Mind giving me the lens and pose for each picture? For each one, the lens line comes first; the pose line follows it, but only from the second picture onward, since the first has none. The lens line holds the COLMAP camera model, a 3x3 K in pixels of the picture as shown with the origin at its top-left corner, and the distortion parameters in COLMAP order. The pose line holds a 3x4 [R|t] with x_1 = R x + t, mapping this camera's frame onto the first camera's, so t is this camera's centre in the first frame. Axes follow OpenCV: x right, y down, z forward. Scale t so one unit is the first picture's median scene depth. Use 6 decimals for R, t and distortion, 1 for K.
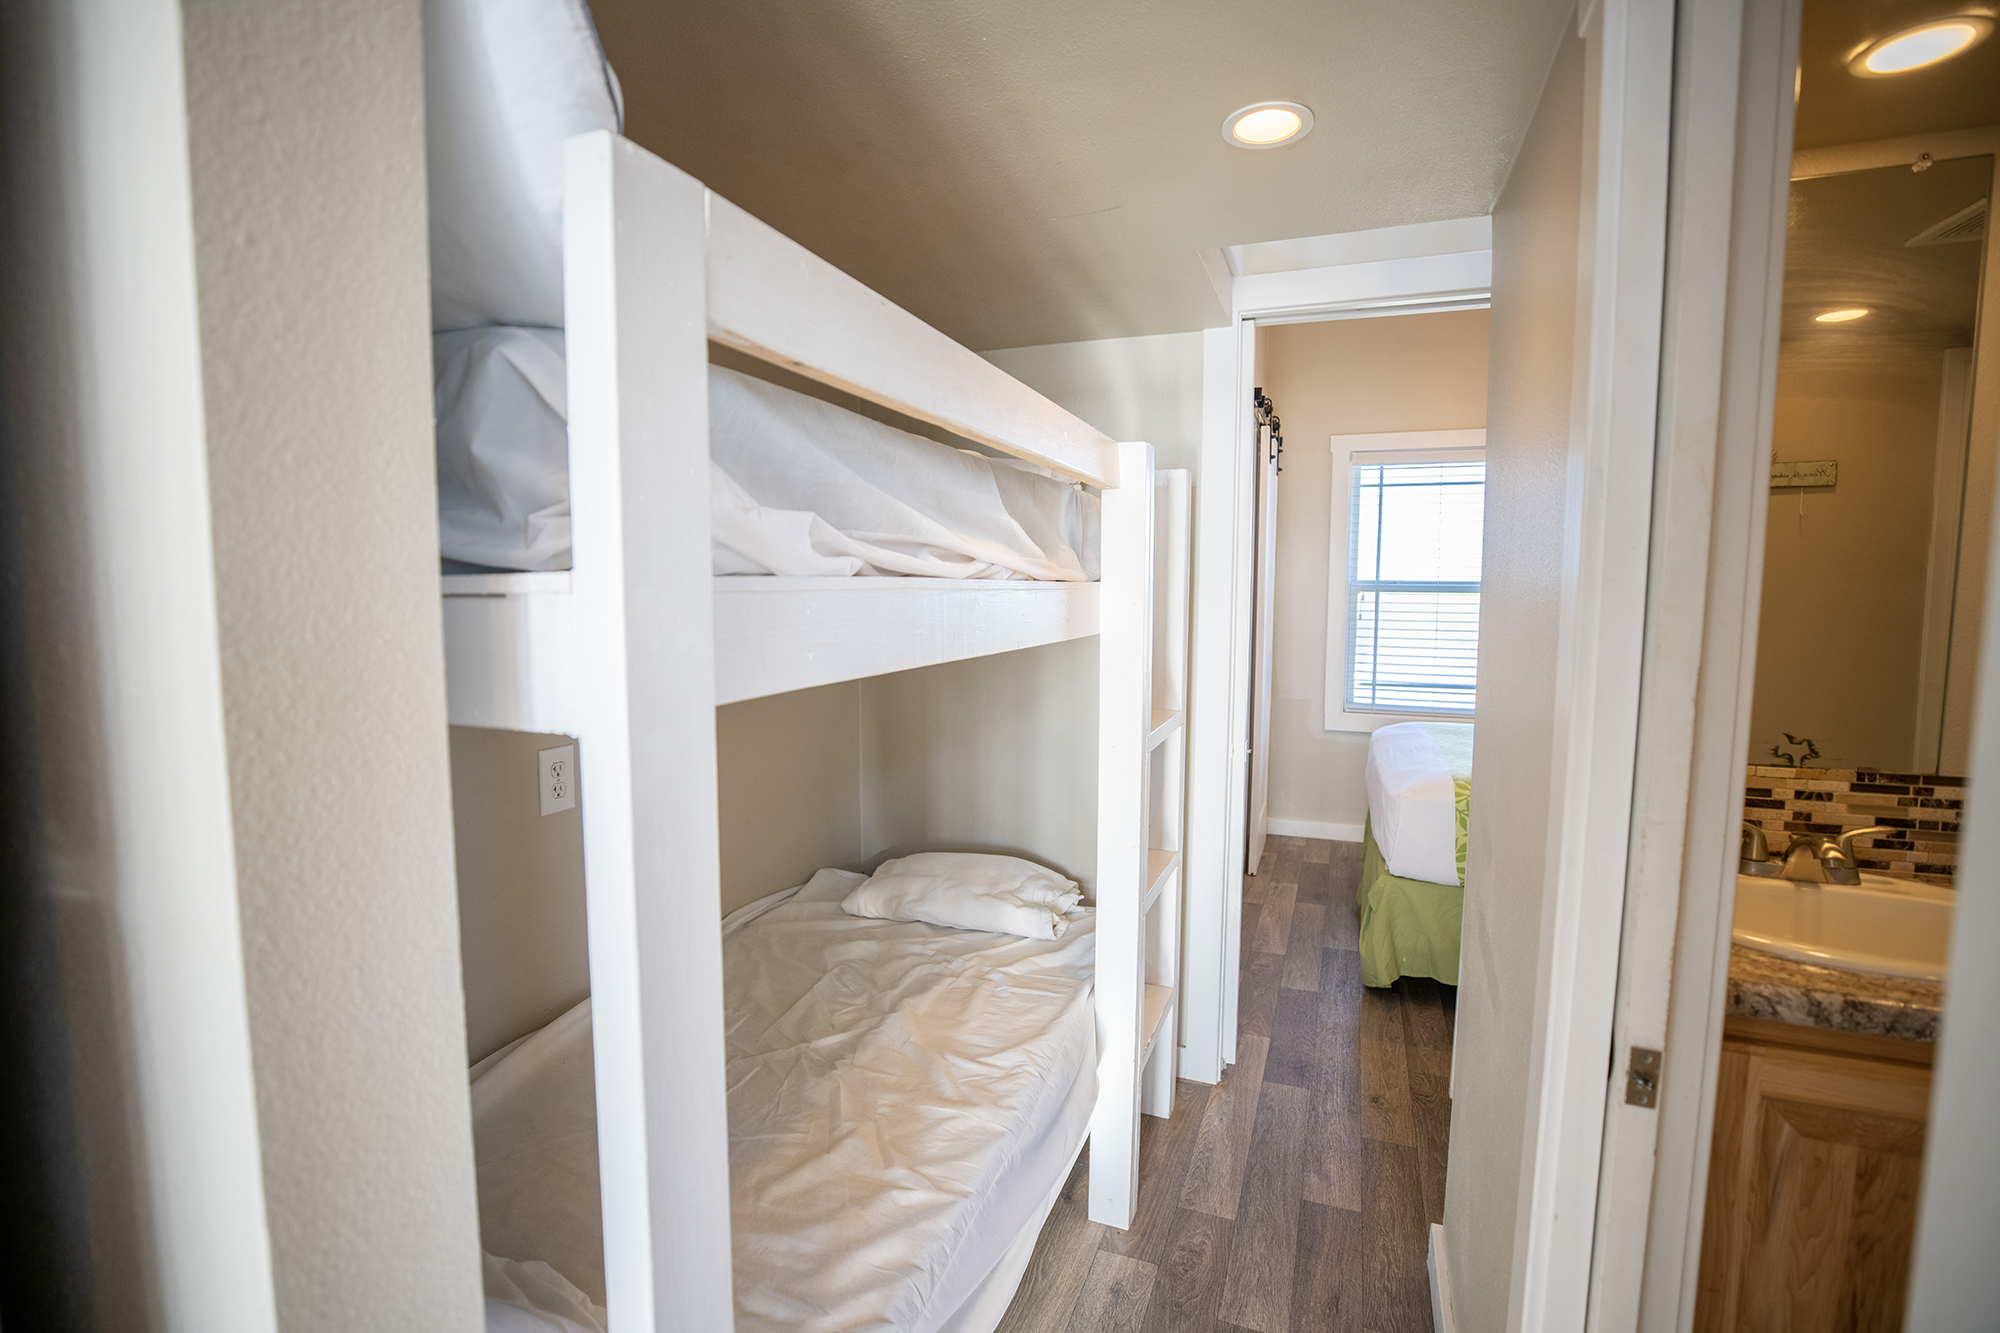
lens RADIAL K [[931.6, 0, 1000.0], [0, 931.6, 666.5], [0, 0, 1]] dist [-0.000603, -0.000013]
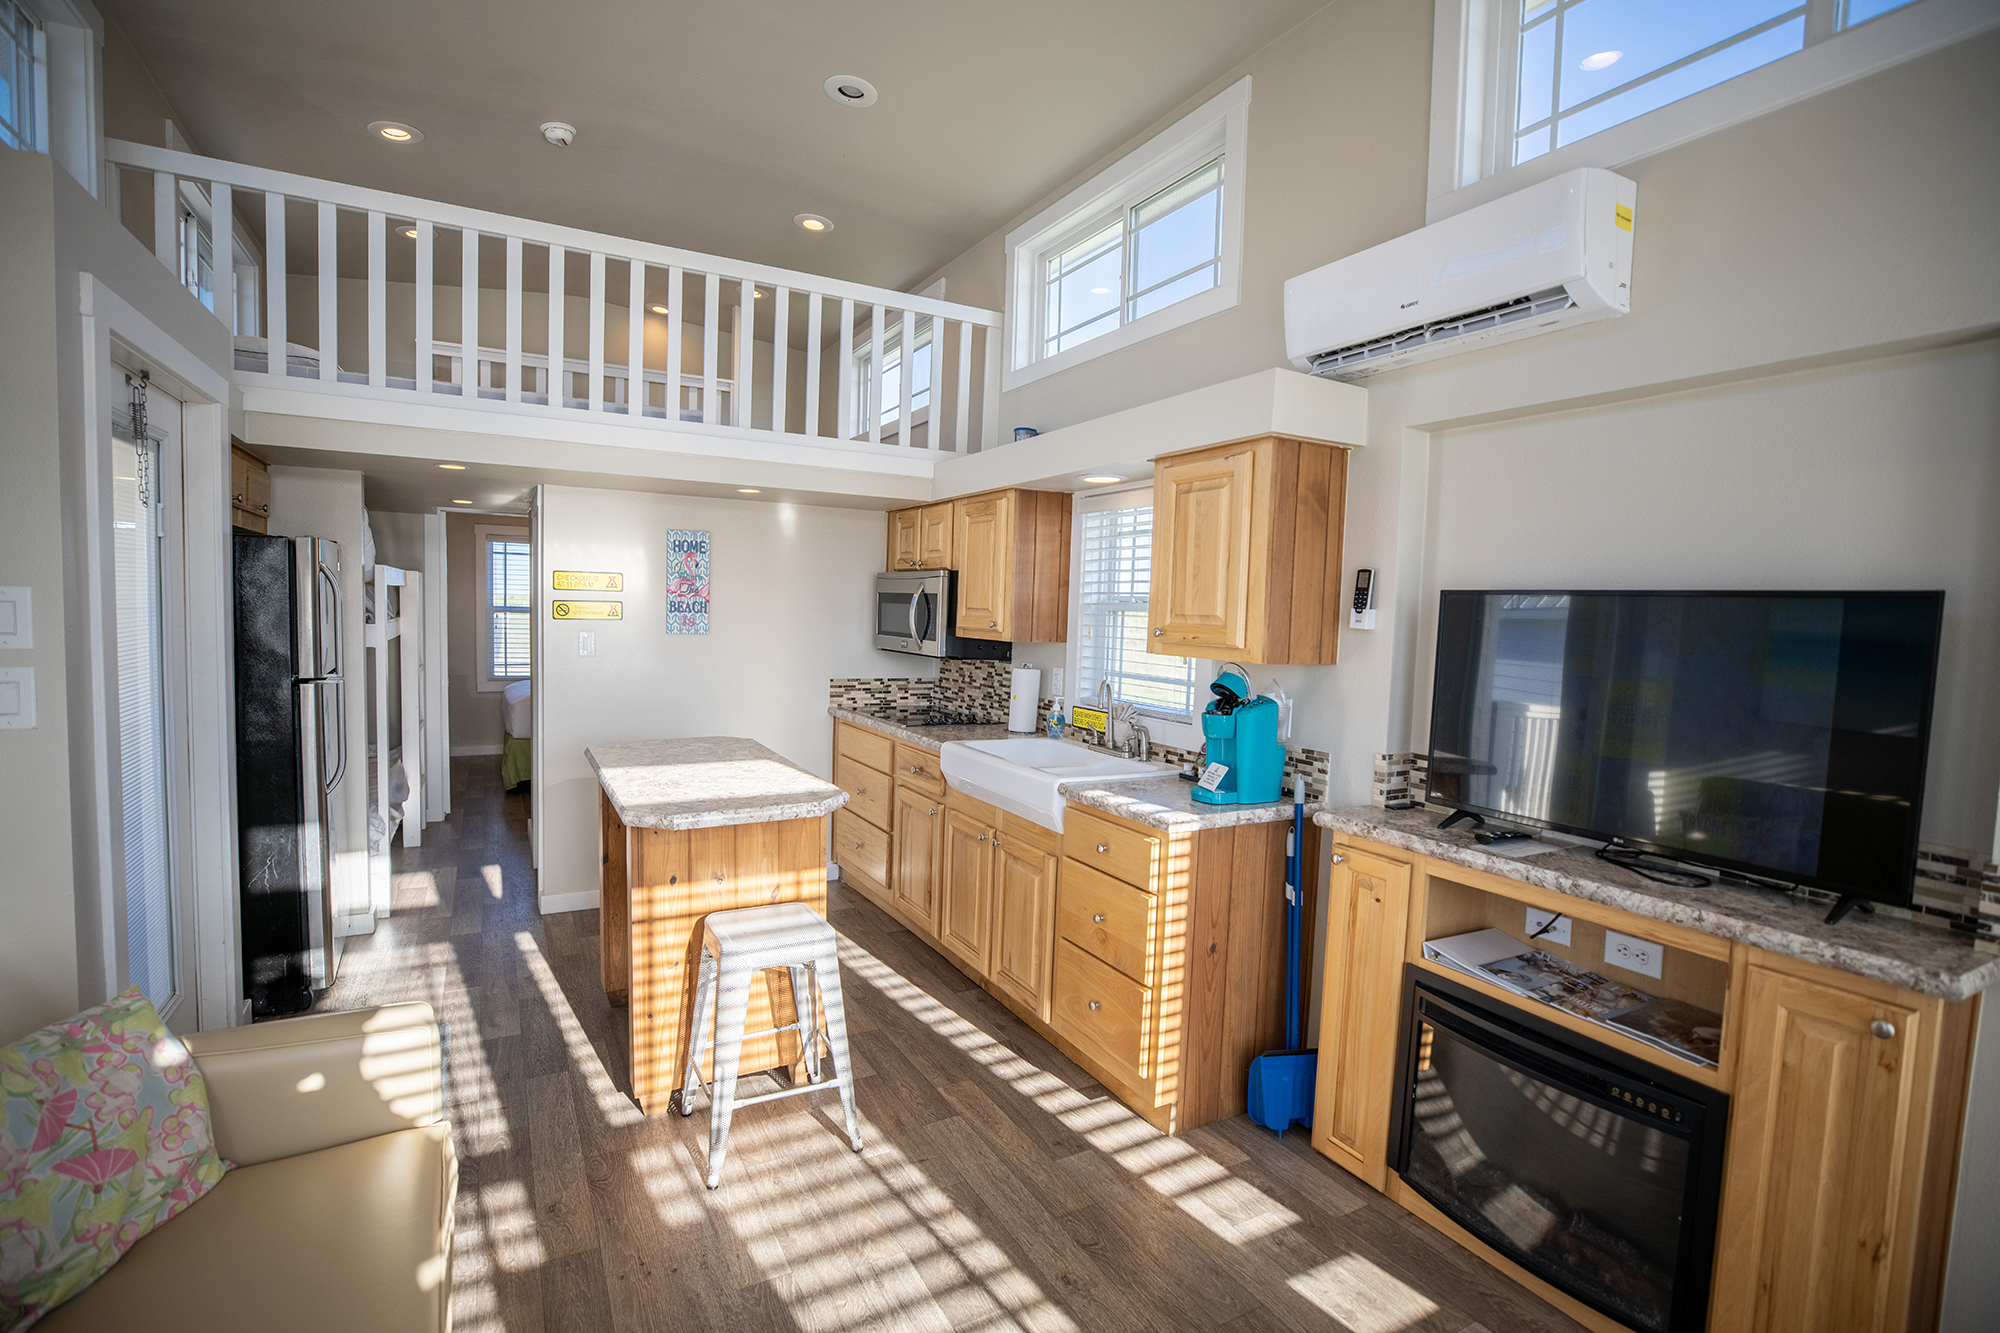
lens RADIAL K [[924.1, 0, 1000.0], [0, 924.1, 666.5], [0, 0, 1]] dist [-0.076377, 0.000060]
pose [[0.643728, -0.034481, 0.764477, -0.317561], [0.044546, 0.998979, 0.007548, 0.053845], [-0.763957, 0.029196, 0.644607, -0.854239]]
